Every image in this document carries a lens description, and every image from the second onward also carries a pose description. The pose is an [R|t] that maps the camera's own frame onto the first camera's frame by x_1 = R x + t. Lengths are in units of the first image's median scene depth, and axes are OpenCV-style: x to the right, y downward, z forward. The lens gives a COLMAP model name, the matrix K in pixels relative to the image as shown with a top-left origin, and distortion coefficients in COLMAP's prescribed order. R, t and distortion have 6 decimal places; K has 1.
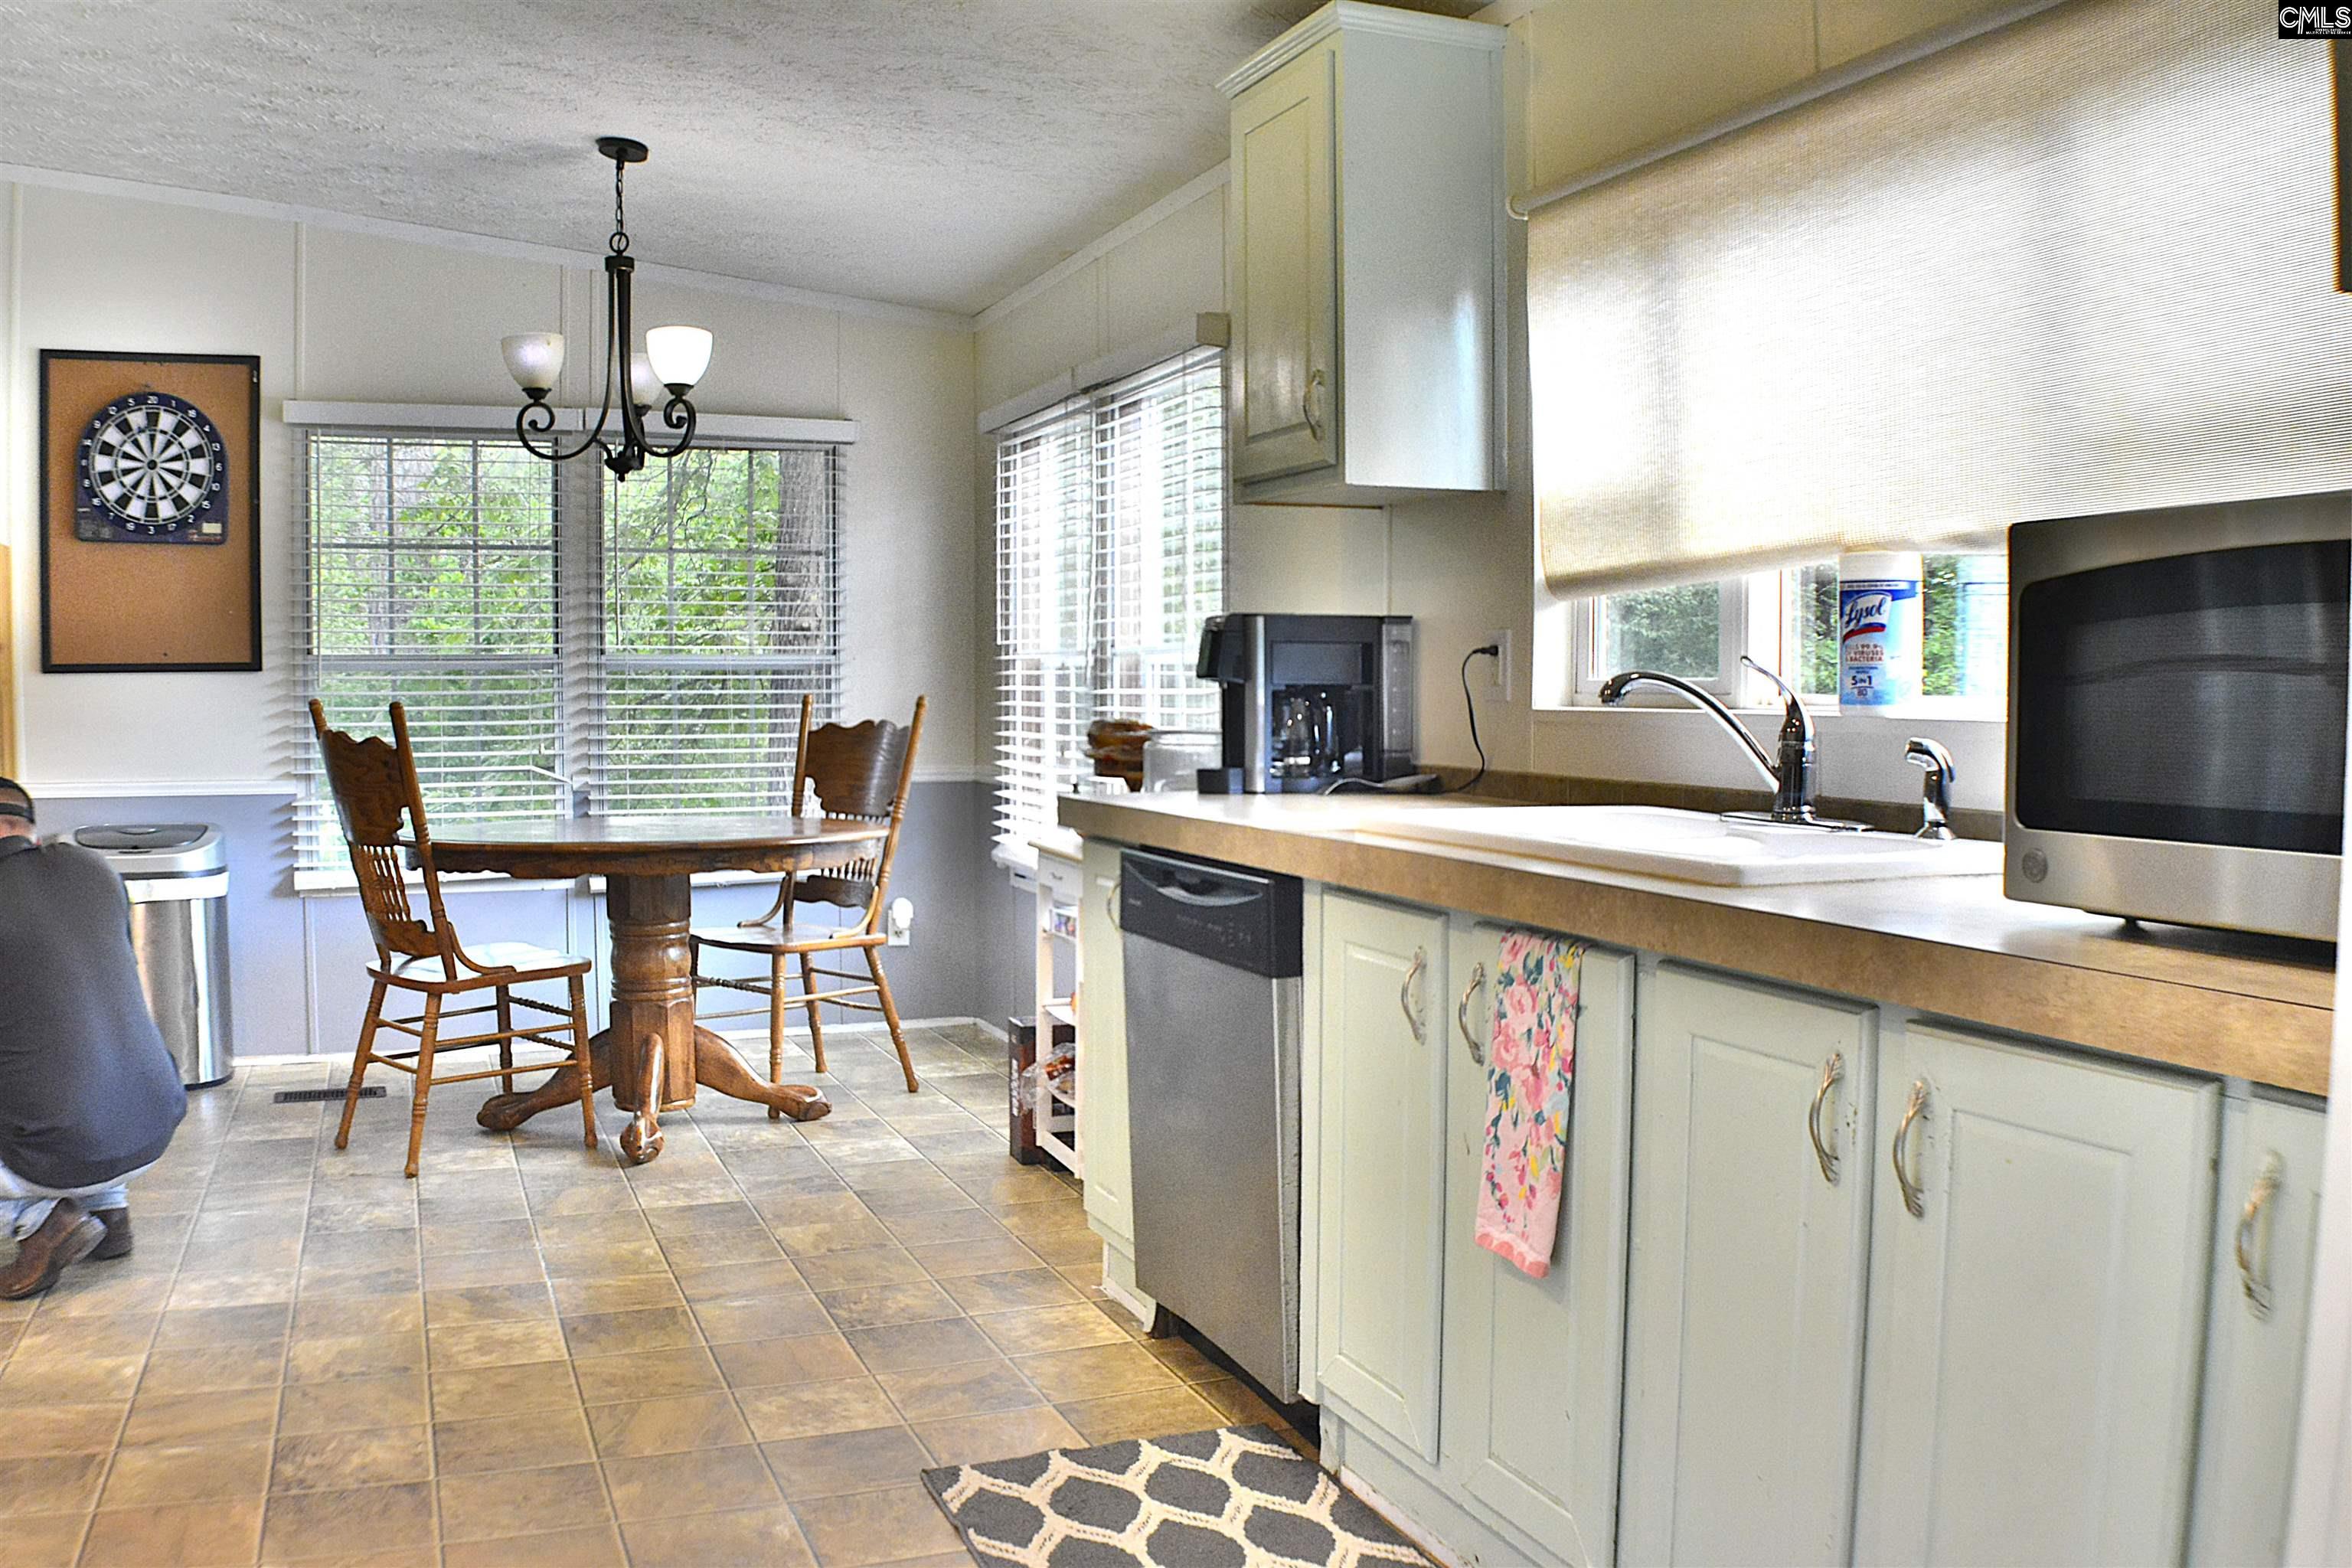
lens RADIAL K [[1865.3, 0, 1176.0], [0, 1865.3, 784.0], [0, 0, 1]] dist [-0.170191, -0.000104]
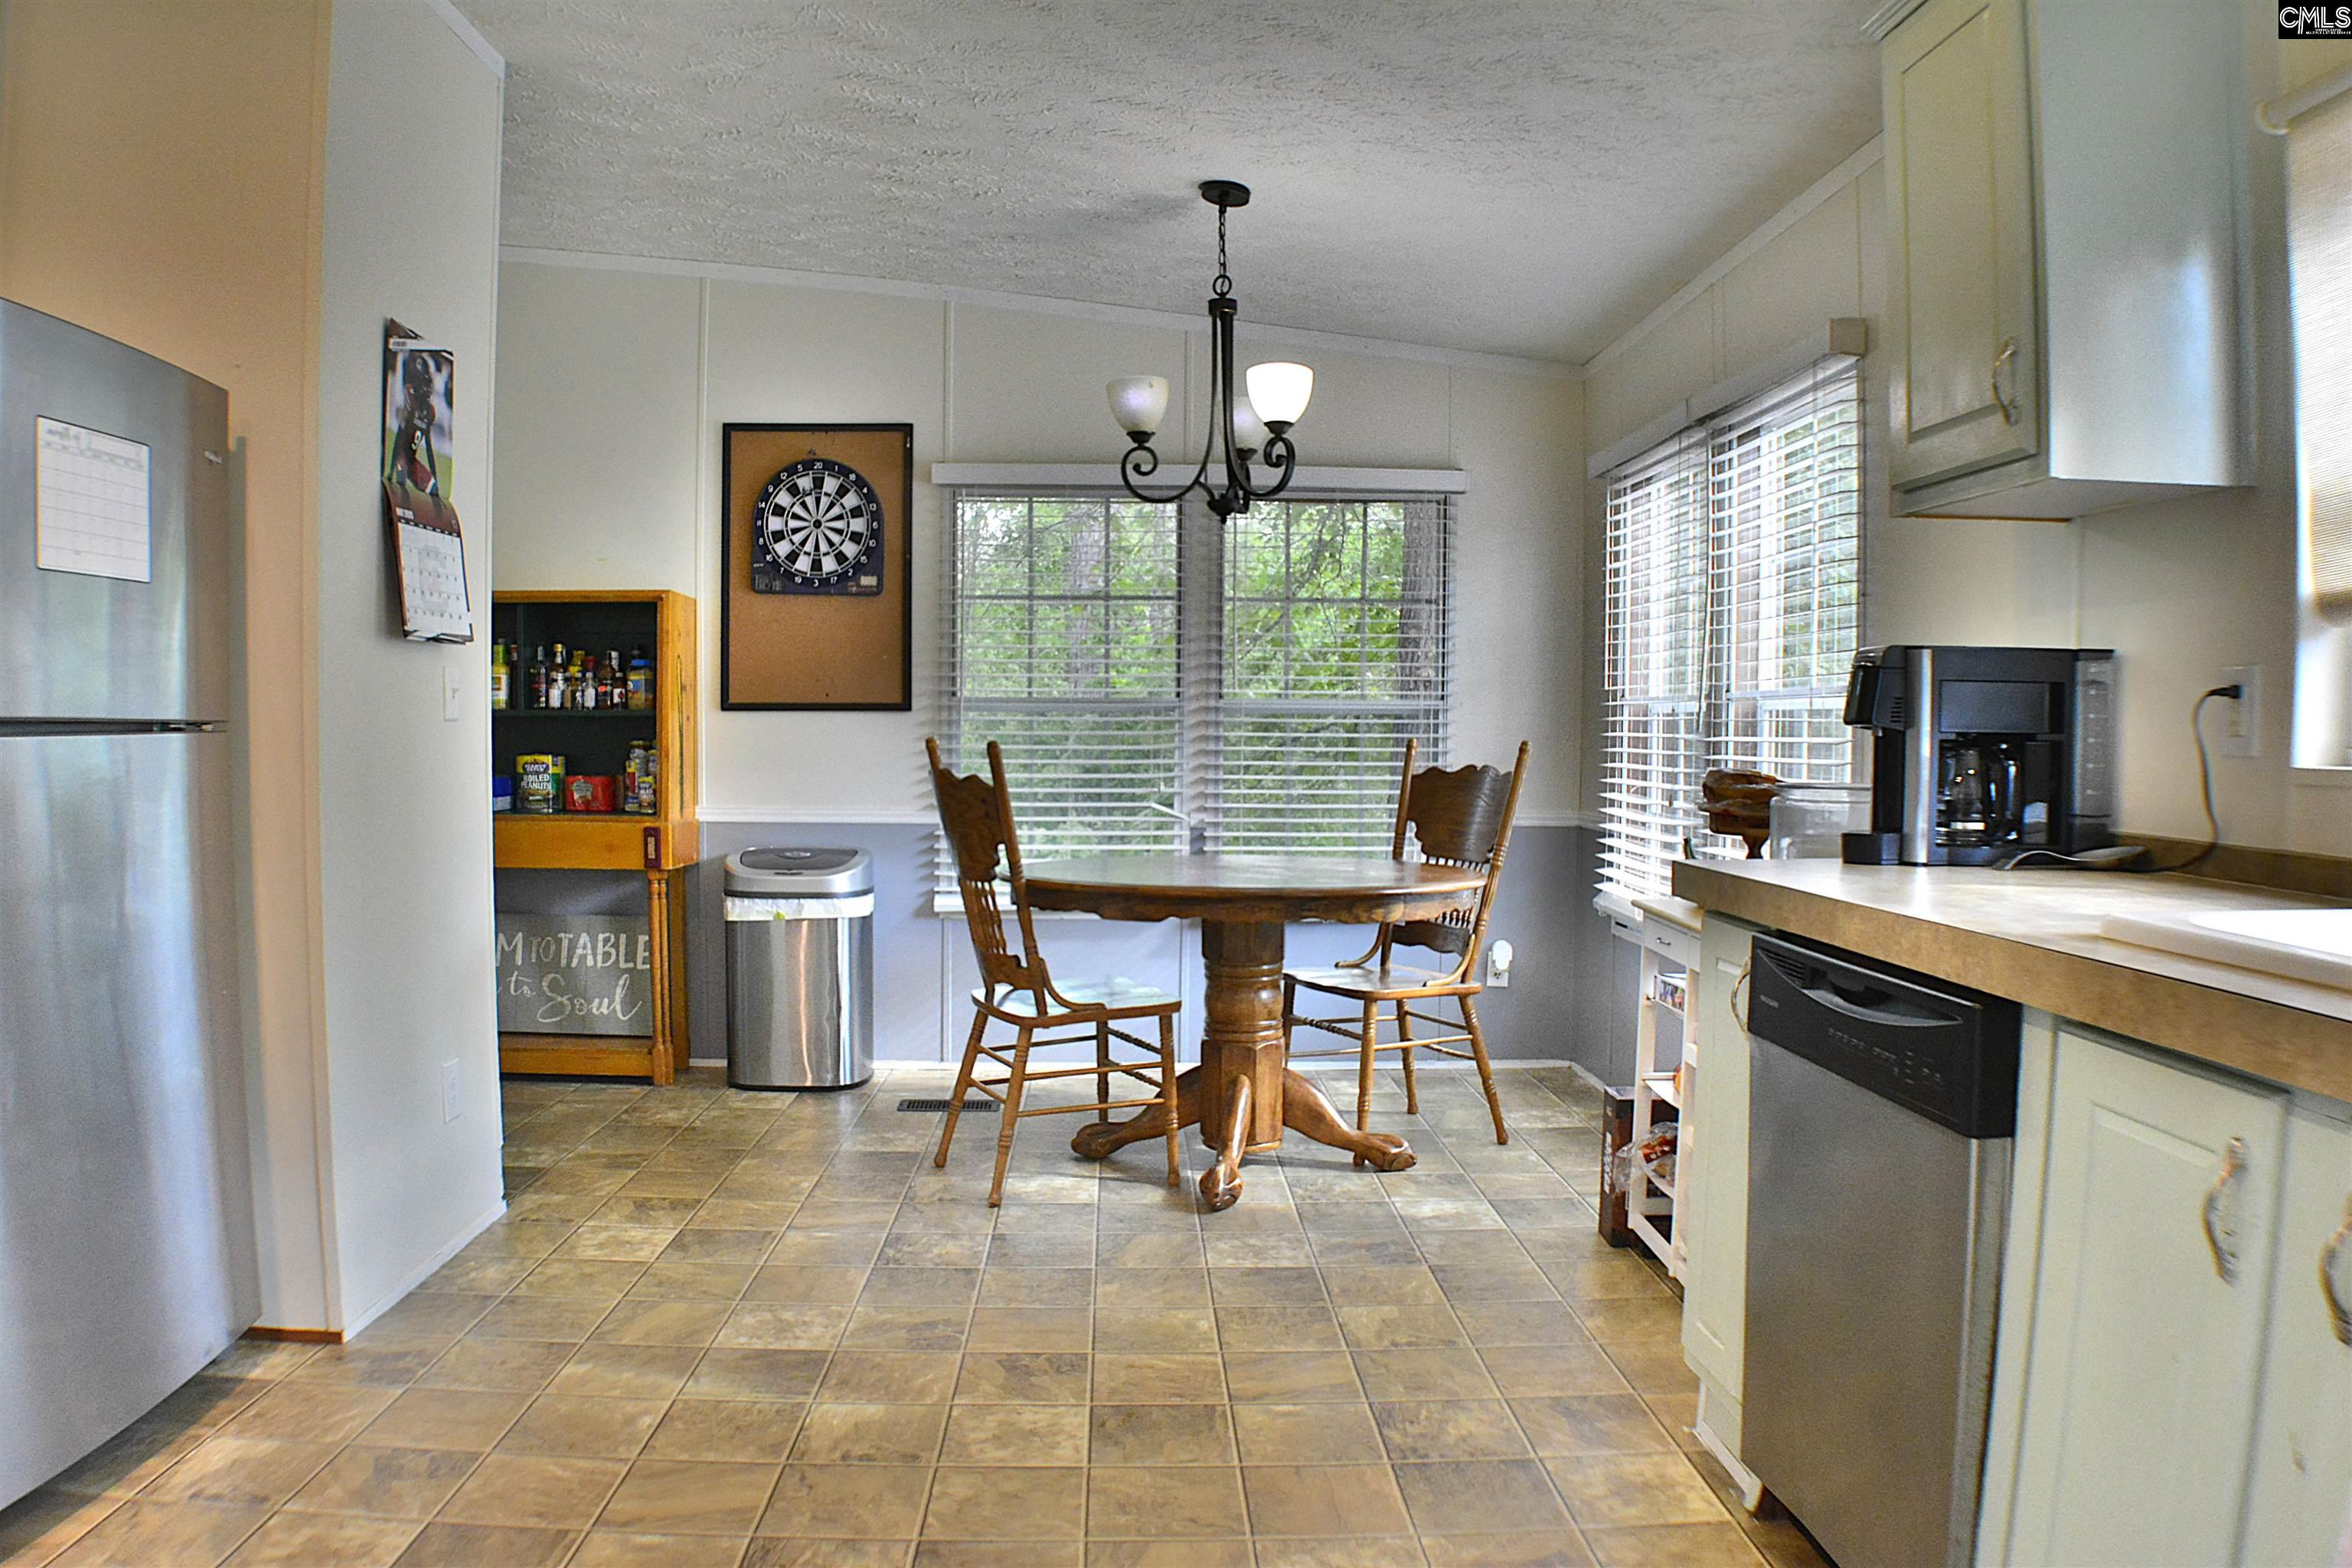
lens RADIAL K [[1571.0, 0, 1228.0], [0, 1571.0, 848.3], [0, 0, 1]] dist [-0.129669, 0.001315]
pose [[0.945435, 0.029585, -0.324464, -0.018017], [-0.023064, 0.999448, 0.023927, -0.008049], [0.324993, -0.015138, 0.945595, 0.191577]]
